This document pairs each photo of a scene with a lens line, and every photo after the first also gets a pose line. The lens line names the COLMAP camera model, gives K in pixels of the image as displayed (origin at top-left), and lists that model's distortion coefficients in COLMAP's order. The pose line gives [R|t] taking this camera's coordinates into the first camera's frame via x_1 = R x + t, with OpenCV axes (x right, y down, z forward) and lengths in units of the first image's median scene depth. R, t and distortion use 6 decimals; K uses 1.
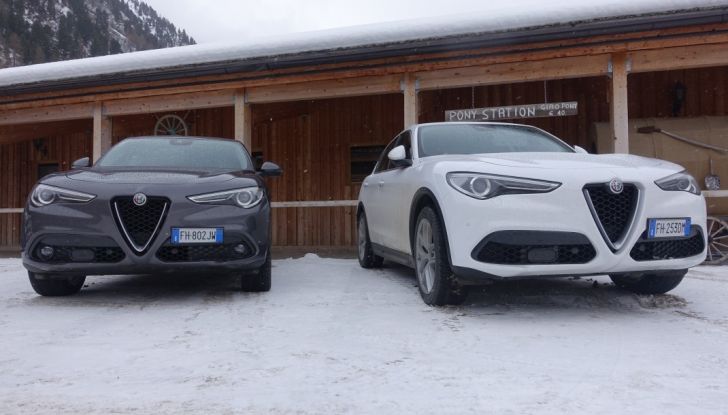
lens RADIAL K [[497.1, 0, 365.1], [0, 497.1, 210.5], [0, 0, 1]] dist [-0.002814, 0.000596]
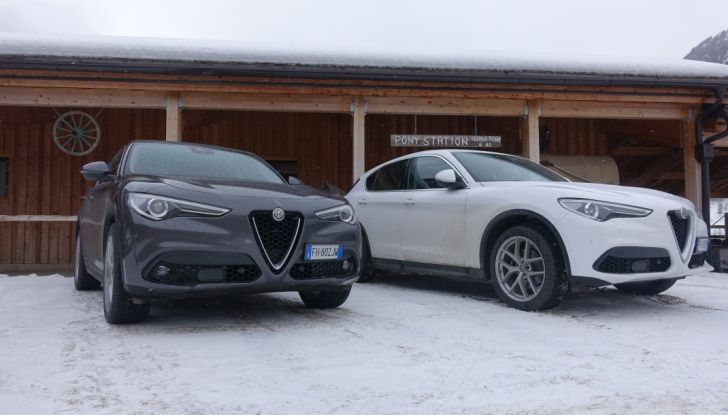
lens RADIAL K [[497.1, 0, 365.1], [0, 497.1, 210.5], [0, 0, 1]] dist [-0.002814, 0.000596]
pose [[0.928771, 0.024828, 0.369822, -0.331244], [-0.013939, 0.999388, -0.032088, -0.000791], [-0.370392, 0.024647, 0.928548, 0.028858]]
